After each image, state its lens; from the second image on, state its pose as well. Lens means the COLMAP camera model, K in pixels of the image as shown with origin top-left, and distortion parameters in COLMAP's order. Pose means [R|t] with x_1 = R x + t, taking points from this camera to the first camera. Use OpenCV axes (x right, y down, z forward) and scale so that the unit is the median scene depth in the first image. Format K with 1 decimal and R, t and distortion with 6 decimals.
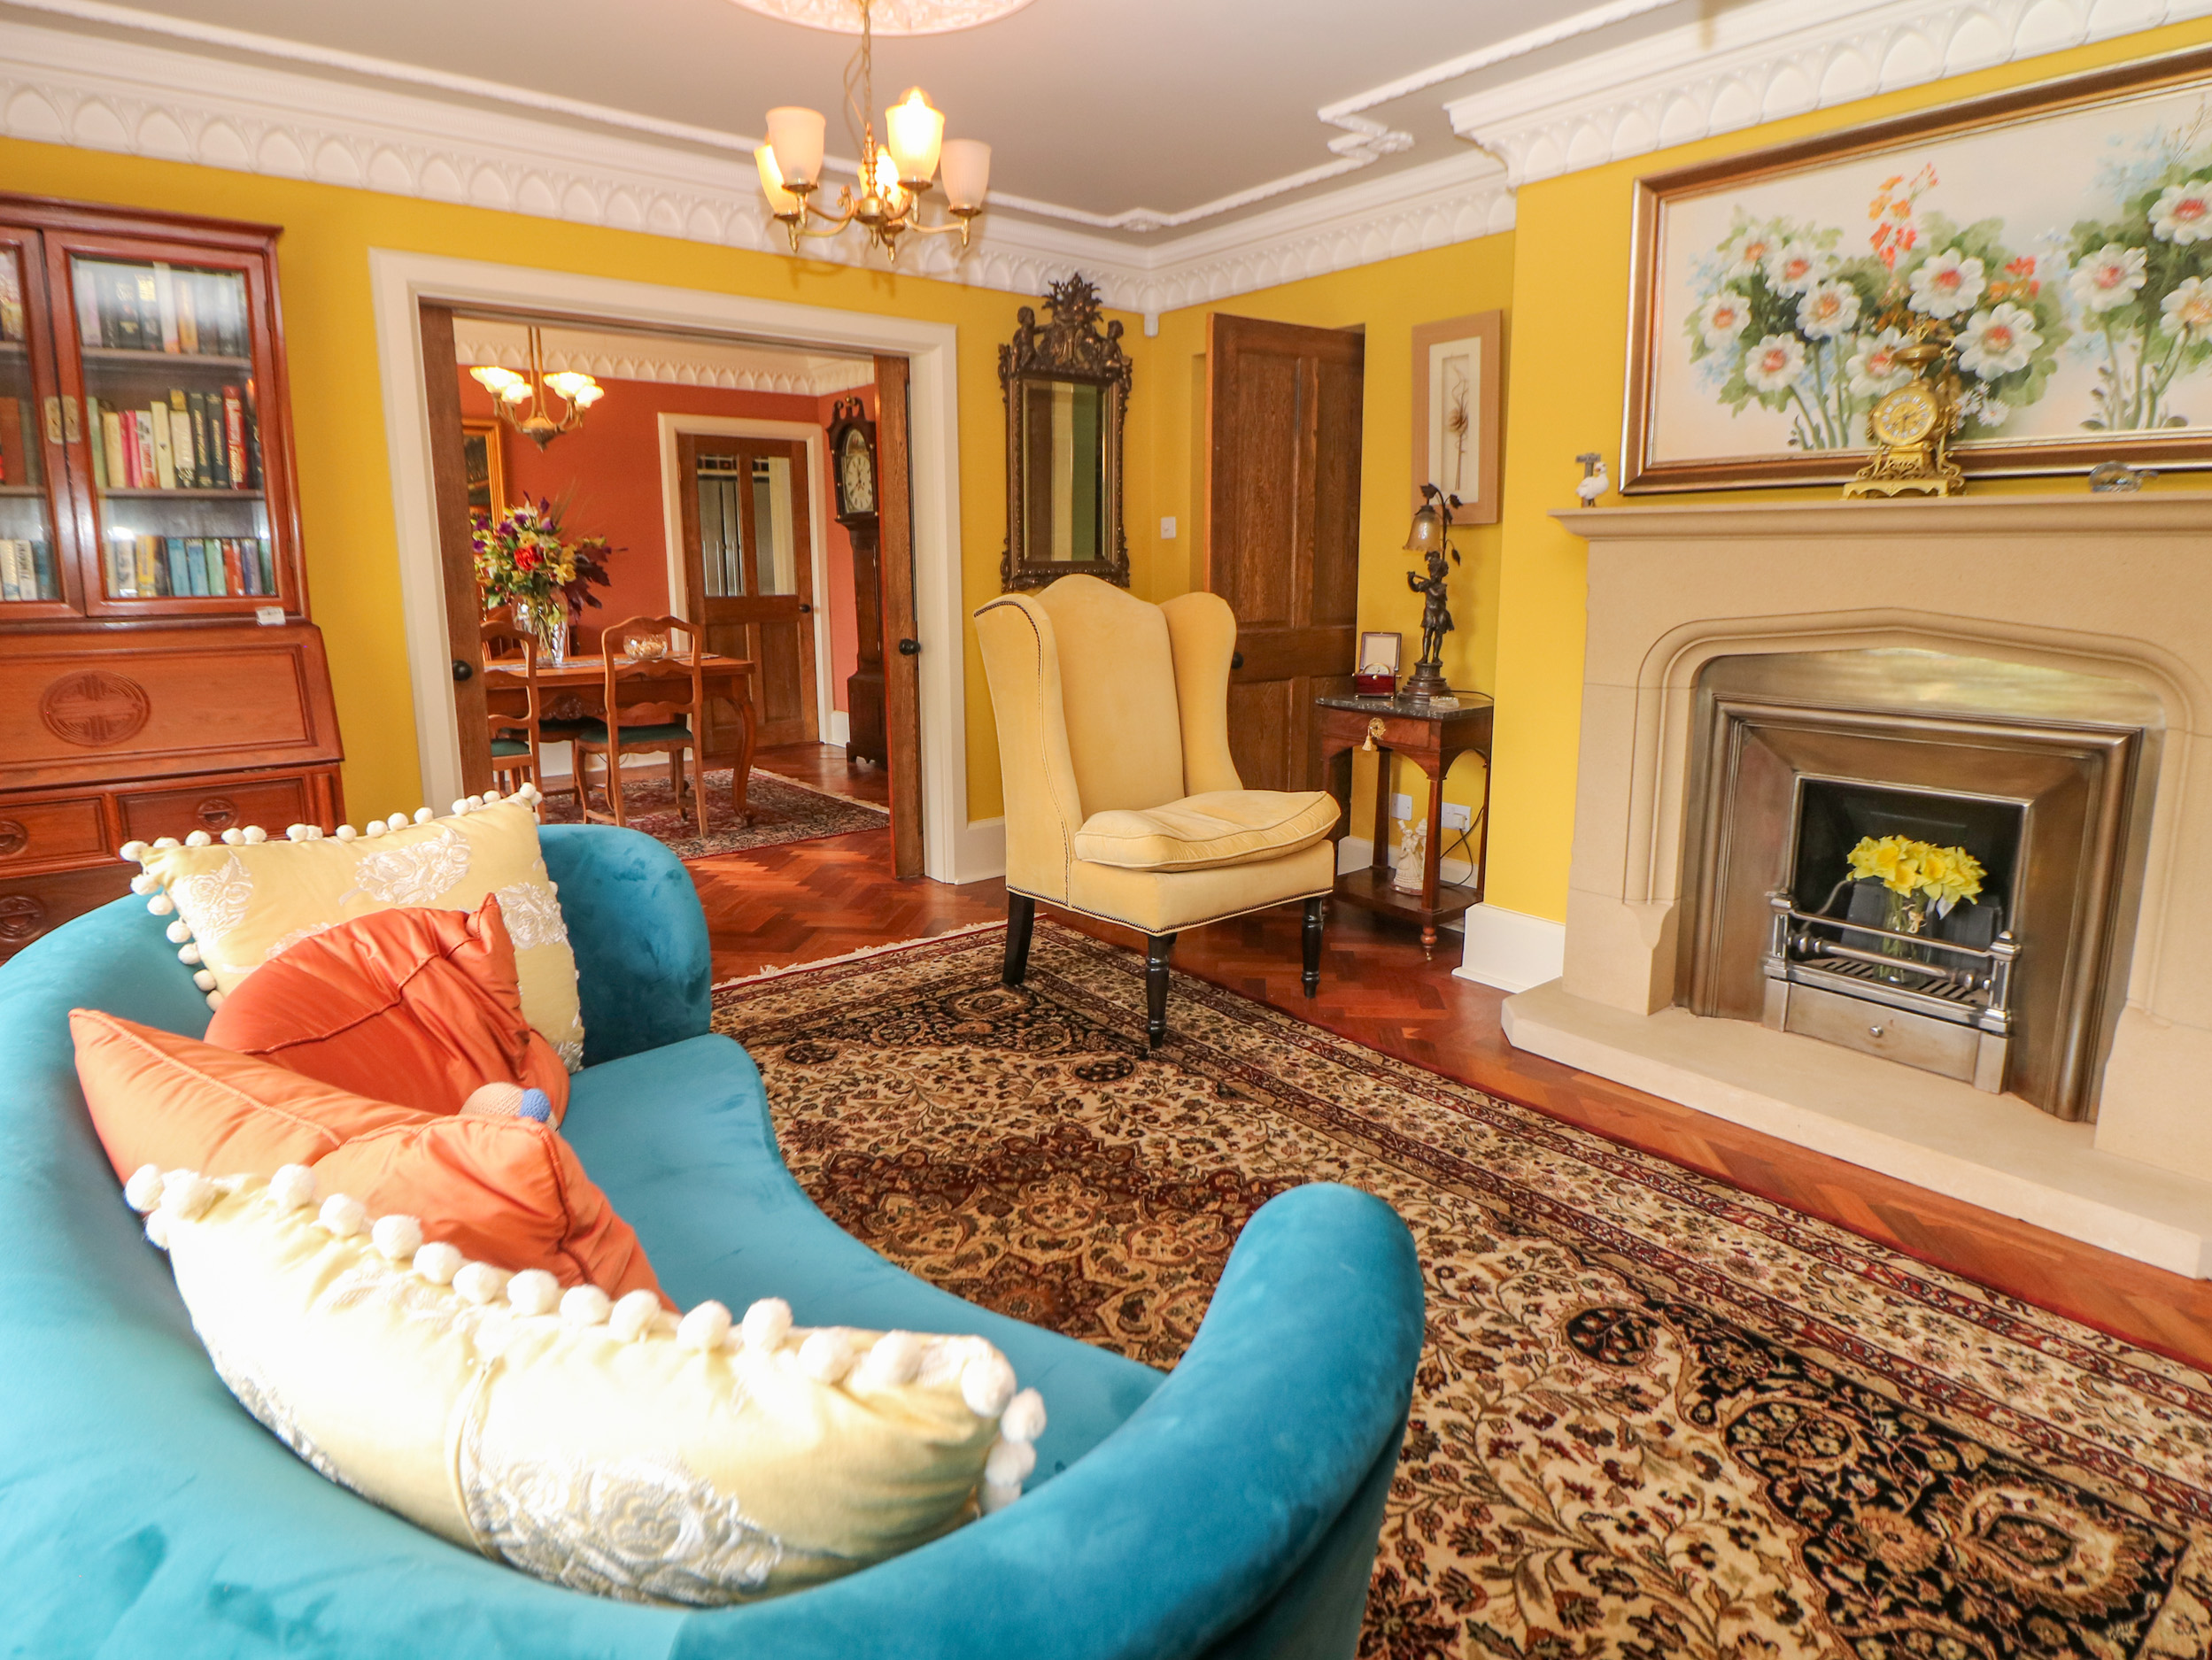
lens RADIAL K [[1222.9, 0, 1119.6], [0, 1222.9, 768.8], [0, 0, 1]] dist [0.001916, -0.018593]
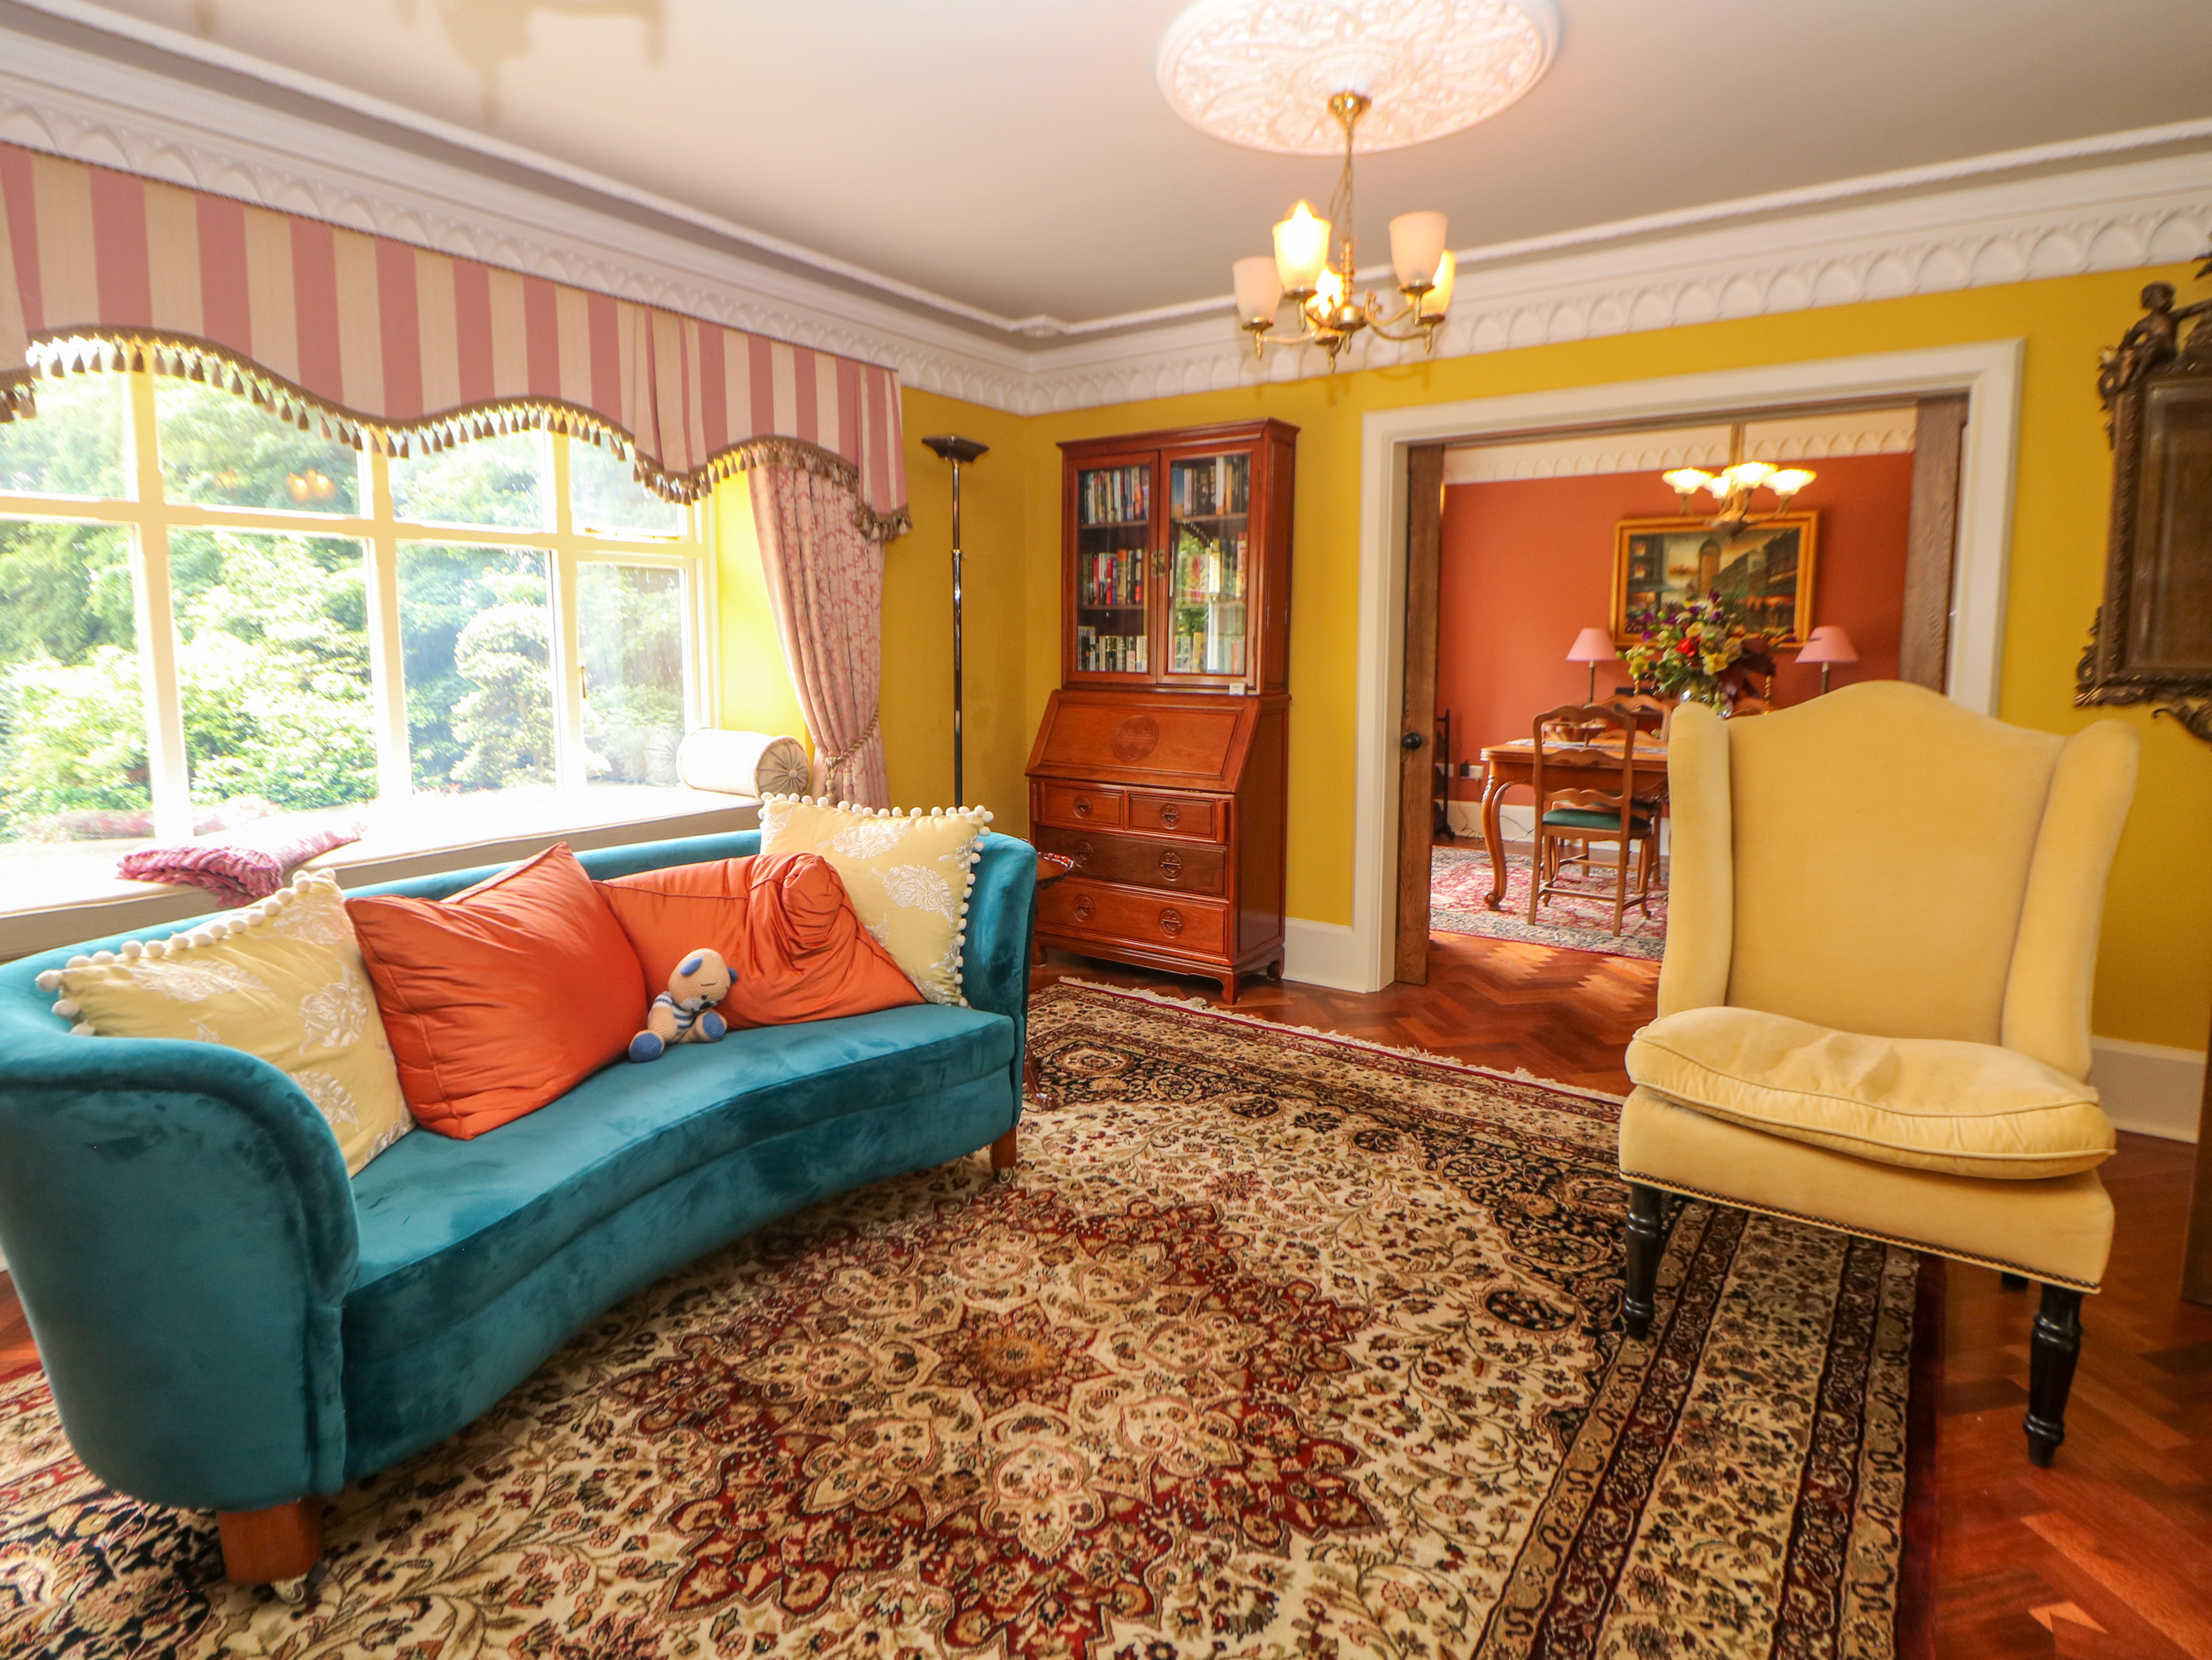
lens RADIAL K [[1148.5, 0, 1123.7], [0, 1148.5, 767.9], [0, 0, 1]] dist [-0.000162, -0.013847]
pose [[0.279048, 0.108918, -0.954080, 0.581741], [-0.164805, 0.984237, 0.064159, -0.100160], [0.946029, 0.139334, 0.292600, 0.498061]]
